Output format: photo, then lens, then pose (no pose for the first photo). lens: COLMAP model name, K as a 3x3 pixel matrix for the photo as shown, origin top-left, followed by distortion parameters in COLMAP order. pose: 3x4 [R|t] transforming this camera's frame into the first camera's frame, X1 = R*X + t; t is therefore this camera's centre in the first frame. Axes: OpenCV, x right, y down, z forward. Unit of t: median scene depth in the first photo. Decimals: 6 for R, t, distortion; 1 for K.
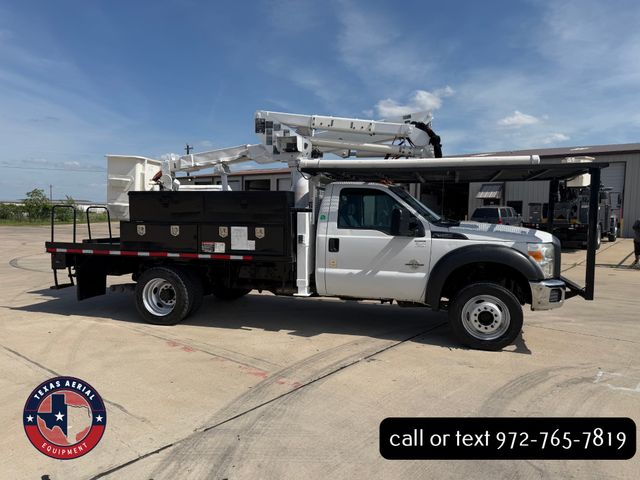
lens RADIAL K [[451.7, 0, 322.9], [0, 451.7, 241.3], [0, 0, 1]] dist [0.092712, -0.122552]
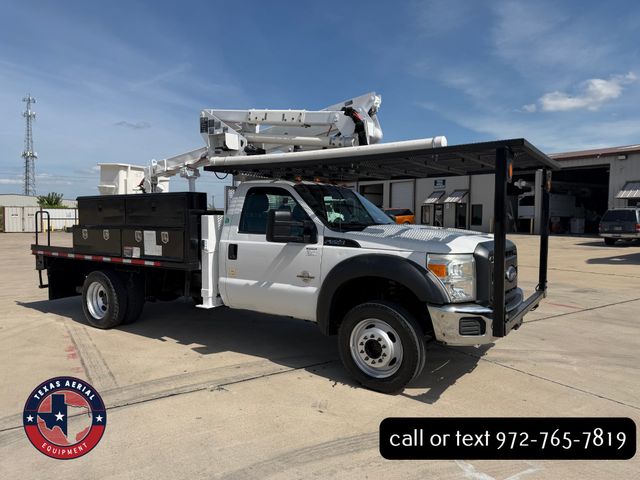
lens RADIAL K [[452.8, 0, 315.8], [0, 452.8, 237.3], [0, 0, 1]] dist [0.087546, -0.123929]
pose [[0.946520, 0.006418, -0.322582, 0.449361], [-0.013102, 0.999742, -0.018552, -0.005489], [0.322379, 0.021786, 0.946360, 0.202584]]
